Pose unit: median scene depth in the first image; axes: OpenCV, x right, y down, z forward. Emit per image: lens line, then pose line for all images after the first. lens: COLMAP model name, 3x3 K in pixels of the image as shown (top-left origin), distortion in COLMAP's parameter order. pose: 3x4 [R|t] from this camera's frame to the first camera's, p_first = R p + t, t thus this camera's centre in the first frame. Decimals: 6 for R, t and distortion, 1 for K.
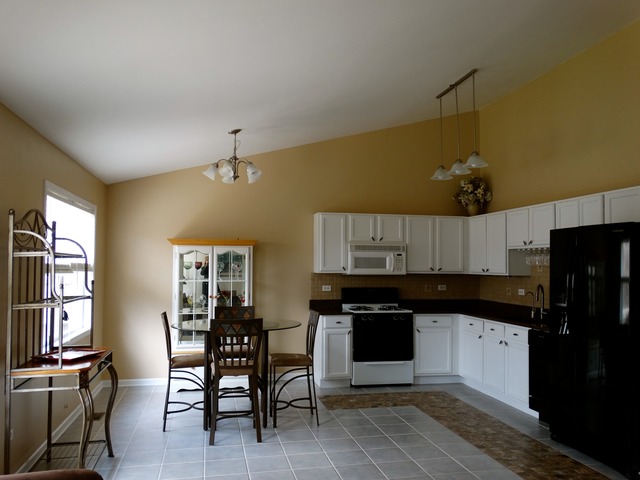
lens RADIAL K [[539.1, 0, 320.0], [0, 539.1, 240.0], [0, 0, 1]] dist [0.007515, 0.006951]
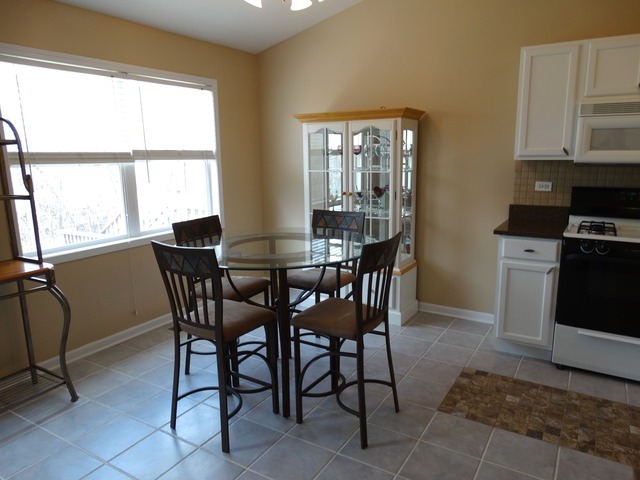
lens RADIAL K [[450.5, 0, 320.0], [0, 450.5, 240.0], [0, 0, 1]] dist [0.001389, -0.001587]
pose [[0.727236, 0.117556, -0.676245, 0.185427], [0.049238, 0.973752, 0.222224, 0.028292], [0.684619, -0.194906, 0.702359, 0.520710]]
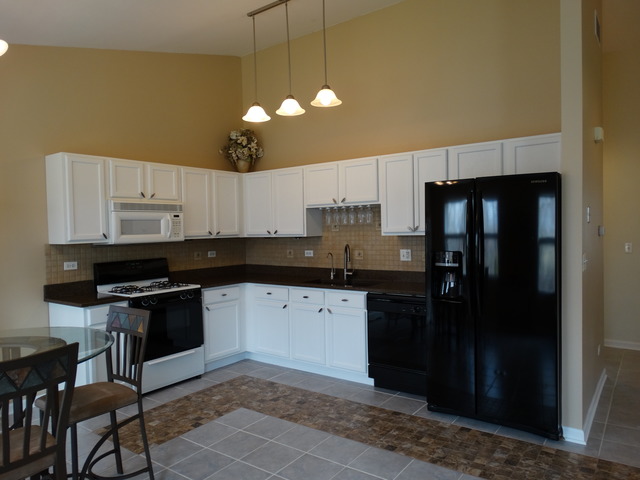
lens RADIAL K [[450.5, 0, 320.0], [0, 450.5, 240.0], [0, 0, 1]] dist [0.001389, -0.001587]
pose [[0.742929, -0.041883, 0.668059, -0.144245], [-0.002965, 0.997825, 0.065854, 0.019382], [-0.669364, -0.050906, 0.741189, 0.391069]]
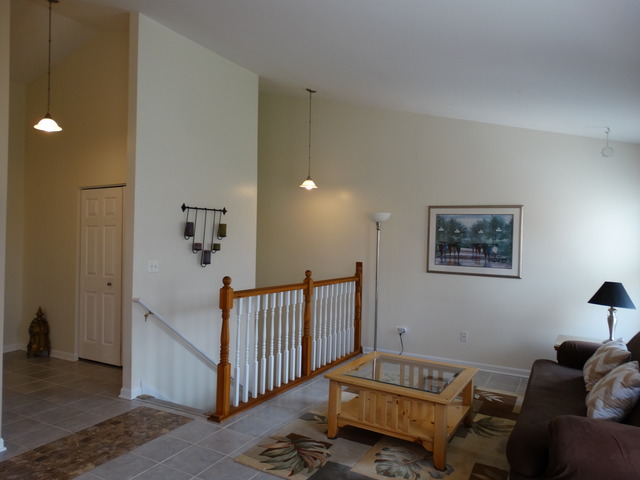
lens RADIAL K [[454.0, 0, 320.0], [0, 454.0, 240.0], [0, 0, 1]] dist [0.007896, 0.003016]
pose [[-0.756531, -0.023340, 0.653541, -0.218057], [-0.055560, 0.998044, -0.028673, 0.025703], [-0.651593, -0.058003, -0.756348, 0.693202]]
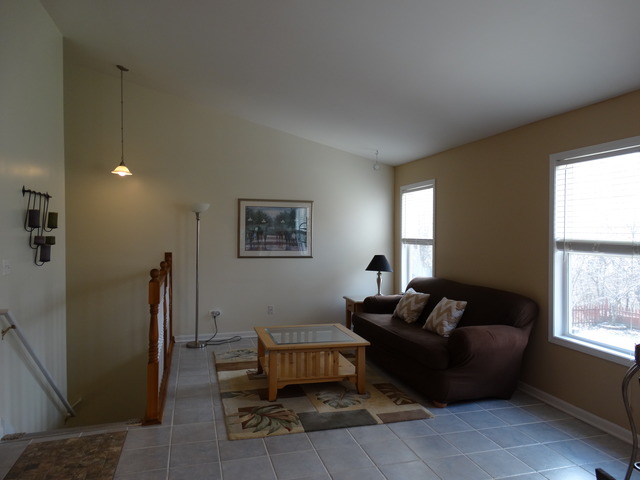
lens RADIAL K [[454.0, 0, 320.0], [0, 454.0, 240.0], [0, 0, 1]] dist [0.007896, 0.003016]
pose [[-0.997399, -0.004481, -0.071935, 0.077516], [-0.002077, 0.999438, -0.033452, 0.044209], [0.072044, -0.033216, -0.996848, 0.876639]]
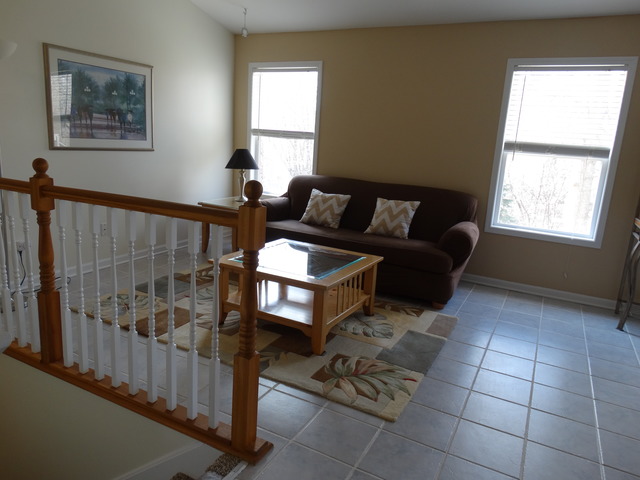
lens RADIAL K [[450.5, 0, 320.0], [0, 450.5, 240.0], [0, 0, 1]] dist [0.001389, -0.001587]
pose [[-0.638444, 0.134921, -0.757750, 0.399736], [-0.024004, 0.980546, 0.194815, 0.042958], [0.769294, 0.142568, -0.622785, 0.538409]]
